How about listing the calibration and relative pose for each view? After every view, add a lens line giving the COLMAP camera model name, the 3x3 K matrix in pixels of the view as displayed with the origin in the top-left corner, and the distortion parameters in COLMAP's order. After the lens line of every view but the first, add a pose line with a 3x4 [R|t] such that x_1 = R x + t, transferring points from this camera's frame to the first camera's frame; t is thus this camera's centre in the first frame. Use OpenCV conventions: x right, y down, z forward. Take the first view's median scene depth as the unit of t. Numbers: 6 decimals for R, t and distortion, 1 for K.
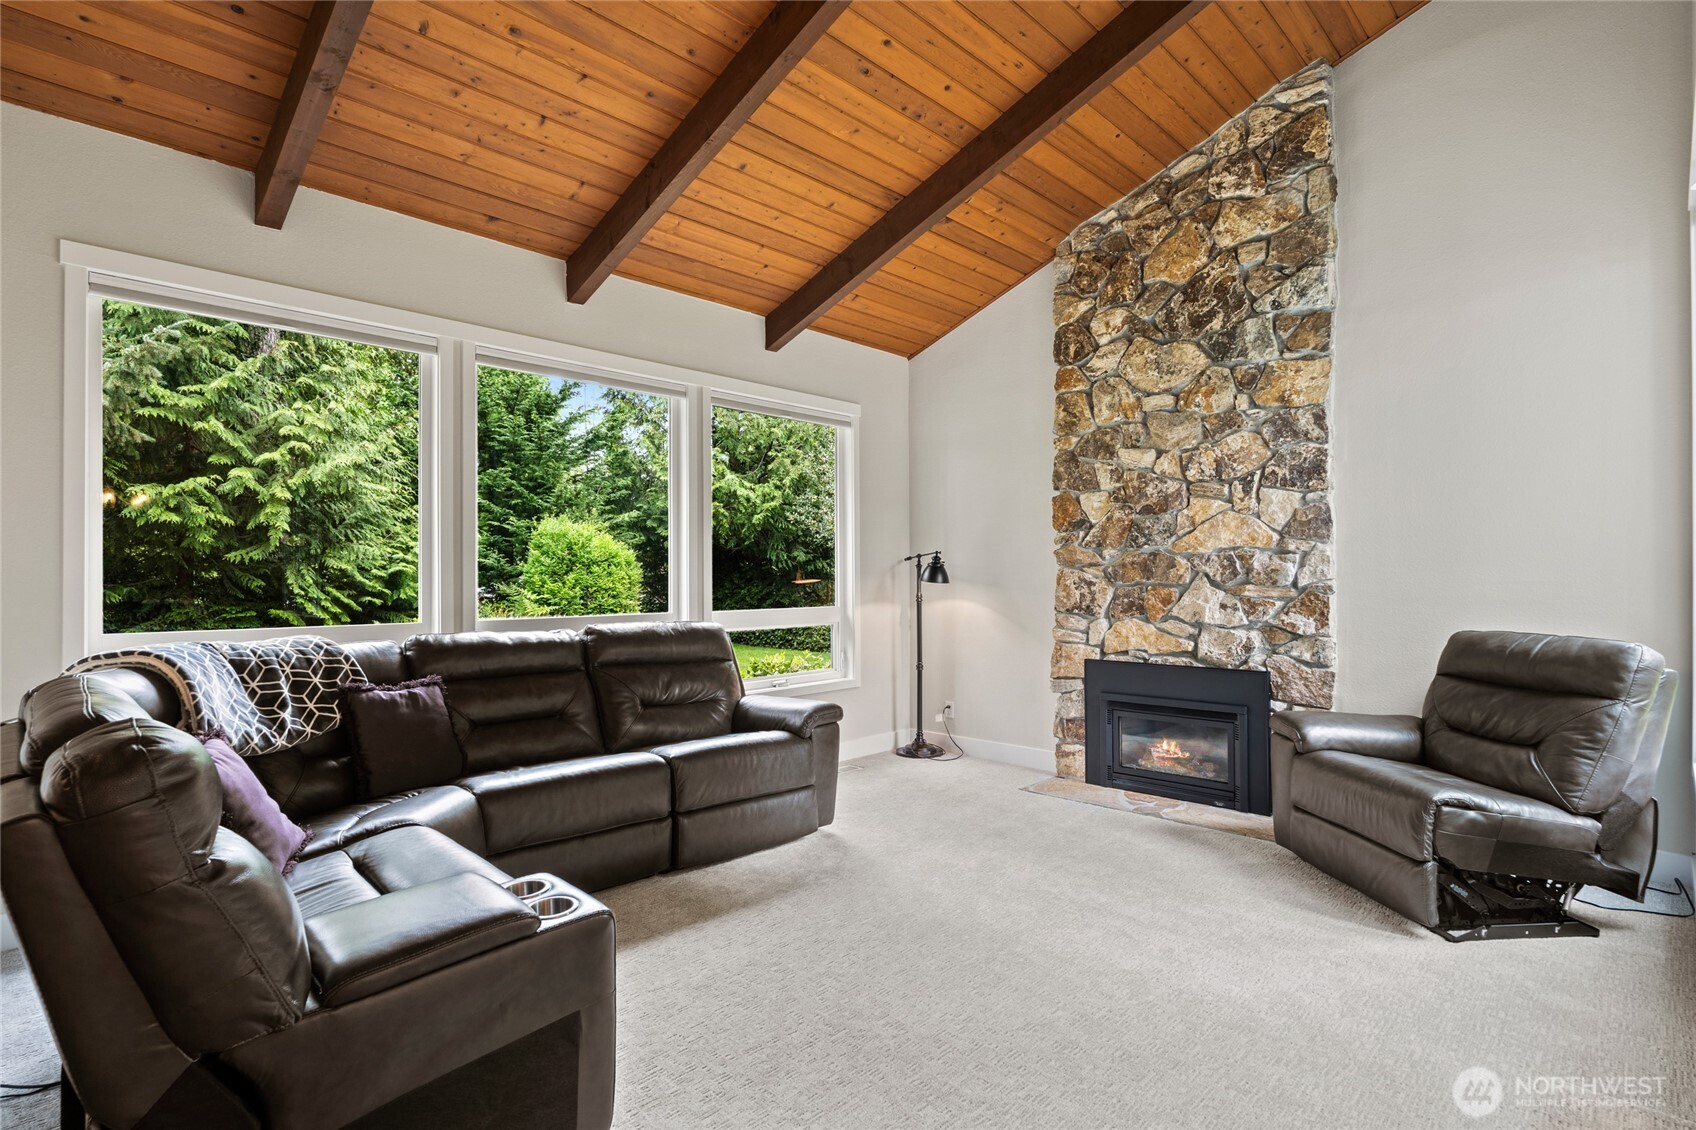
lens RADIAL K [[837.6, 0, 846.2], [0, 837.6, 575.6], [0, 0, 1]] dist [0.001673, 0.000388]
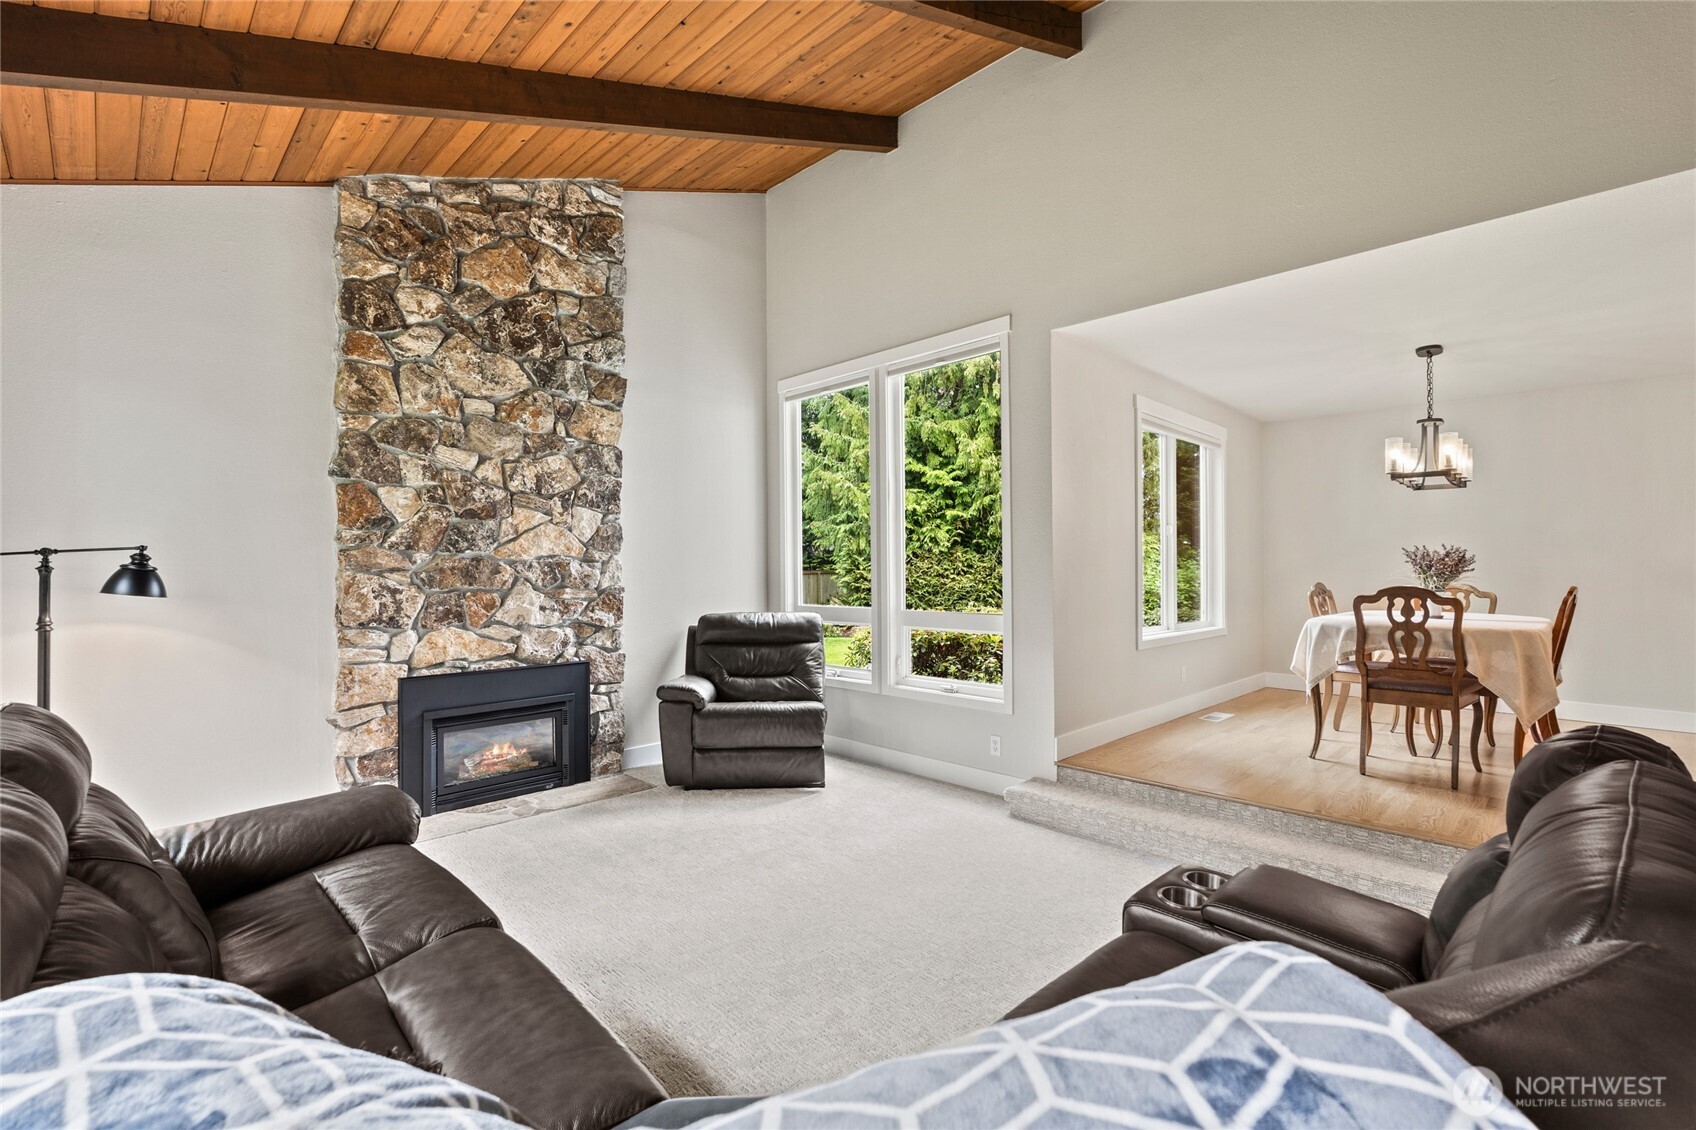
lens RADIAL K [[759.0, 0, 848.0], [0, 759.0, 565.0], [0, 0, 1]] dist [0.000299, 0.000026]
pose [[0.010175, 0.010414, 0.999894, -0.534081], [0.004948, 0.999933, -0.010465, -0.007915], [-0.999936, 0.005054, 0.010123, 0.567553]]
